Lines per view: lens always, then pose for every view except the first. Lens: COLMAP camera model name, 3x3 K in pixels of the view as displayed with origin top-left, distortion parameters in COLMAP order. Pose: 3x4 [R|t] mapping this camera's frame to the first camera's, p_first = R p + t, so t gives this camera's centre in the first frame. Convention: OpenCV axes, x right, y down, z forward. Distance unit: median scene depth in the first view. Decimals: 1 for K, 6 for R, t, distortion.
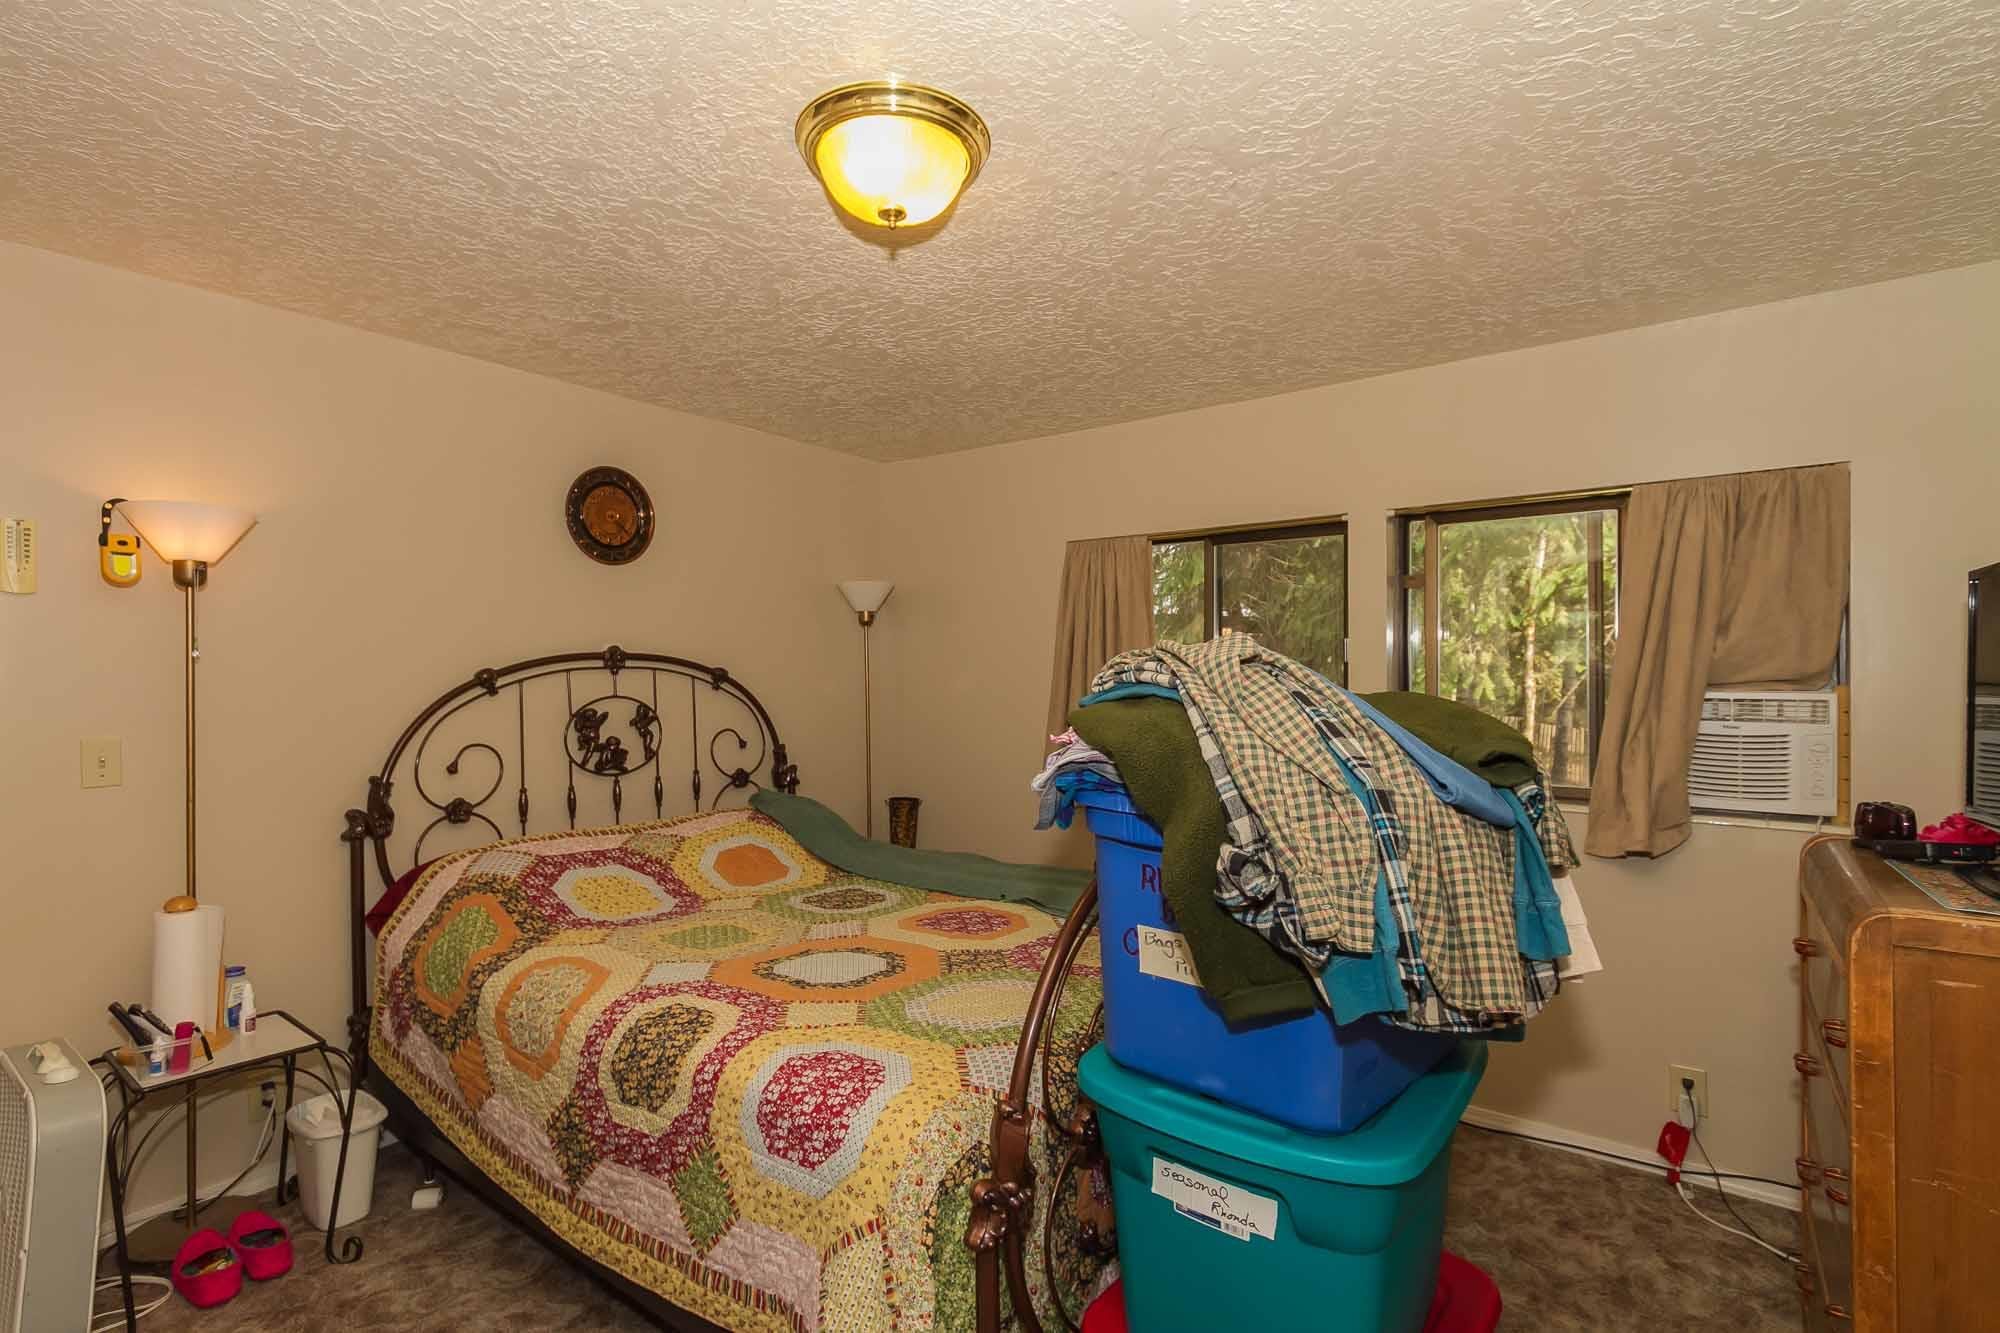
lens RADIAL K [[938.7, 0, 988.9], [0, 938.7, 668.8], [0, 0, 1]] dist [0.003257, -0.000273]
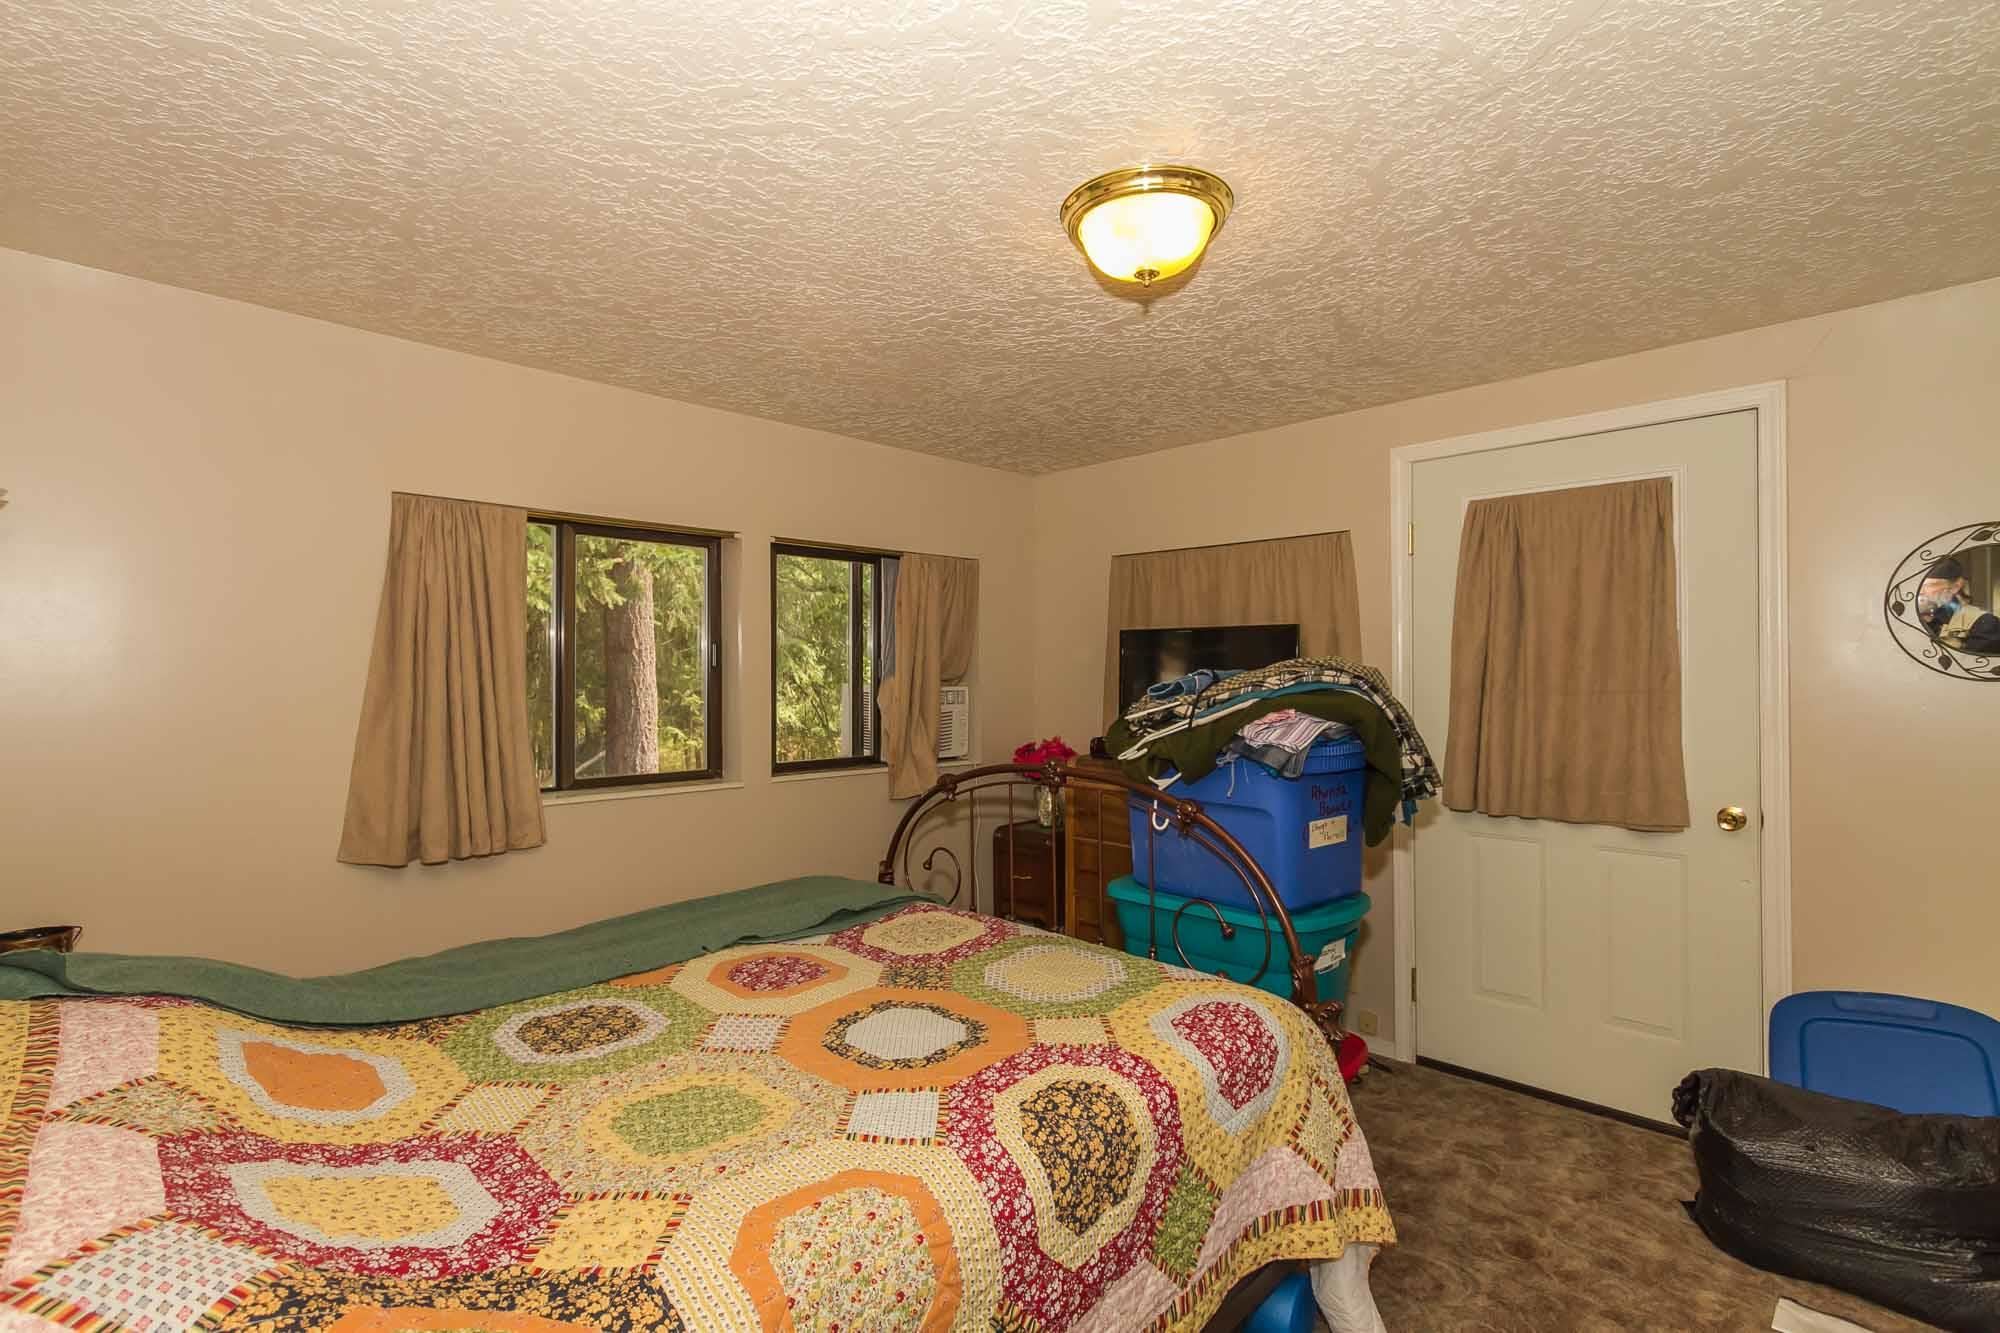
lens RADIAL K [[938.7, 0, 988.9], [0, 938.7, 668.8], [0, 0, 1]] dist [0.003257, -0.000273]
pose [[0.128708, 0.002991, 0.991678, -1.011684], [-0.001526, 0.999995, -0.002818, -0.002423], [-0.991681, -0.001151, 0.128712, 0.844276]]
